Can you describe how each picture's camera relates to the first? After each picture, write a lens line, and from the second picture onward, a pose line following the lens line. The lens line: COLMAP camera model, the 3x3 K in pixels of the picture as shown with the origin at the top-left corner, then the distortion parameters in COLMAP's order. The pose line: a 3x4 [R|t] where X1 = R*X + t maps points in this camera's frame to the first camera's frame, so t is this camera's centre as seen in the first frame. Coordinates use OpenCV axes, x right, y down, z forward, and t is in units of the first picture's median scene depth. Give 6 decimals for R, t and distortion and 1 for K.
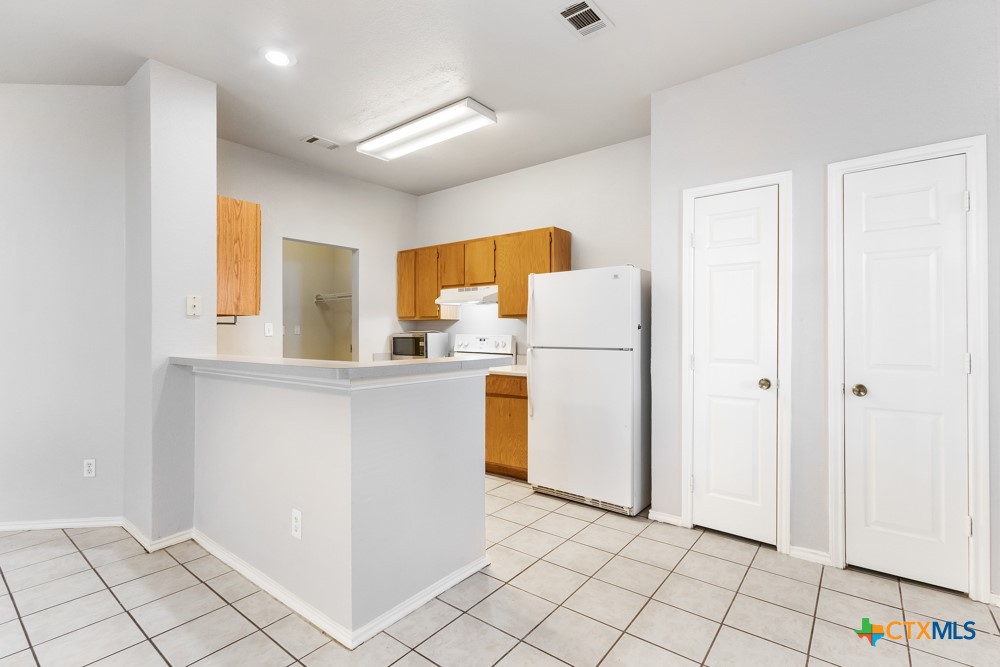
lens RADIAL K [[464.7, 0, 500.8], [0, 464.7, 331.8], [0, 0, 1]] dist [-0.001568, 0.002617]
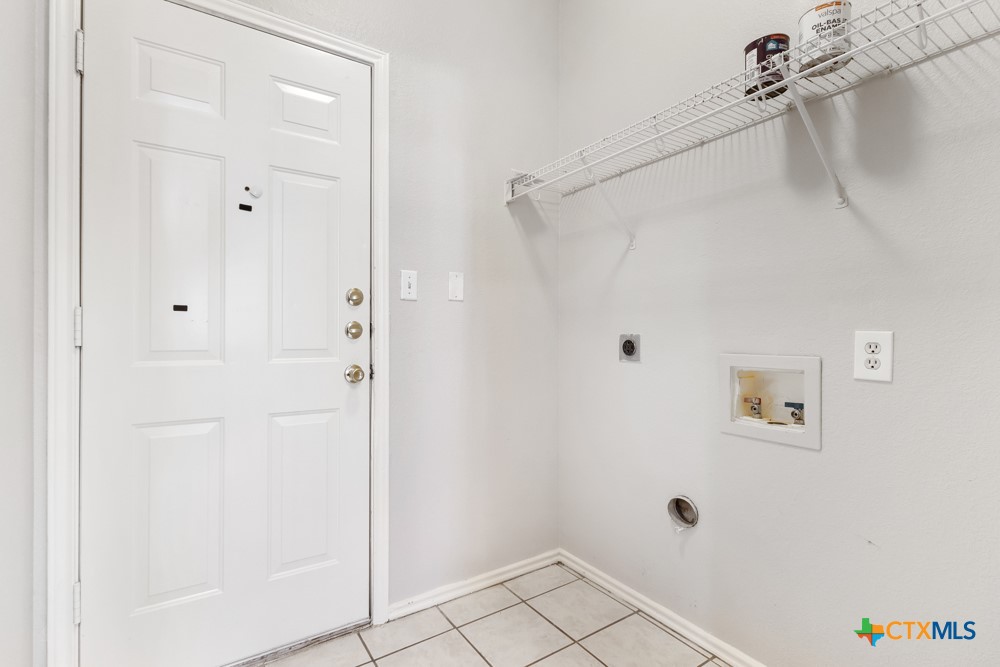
lens RADIAL K [[464.7, 0, 500.4], [0, 464.7, 334.3], [0, 0, 1]] dist [-0.001568, 0.002617]
pose [[0.951383, -0.001575, -0.308008, -0.557658], [-0.000597, 0.999976, -0.006956, 0.056516], [0.308011, 0.006801, 0.951358, 1.262670]]
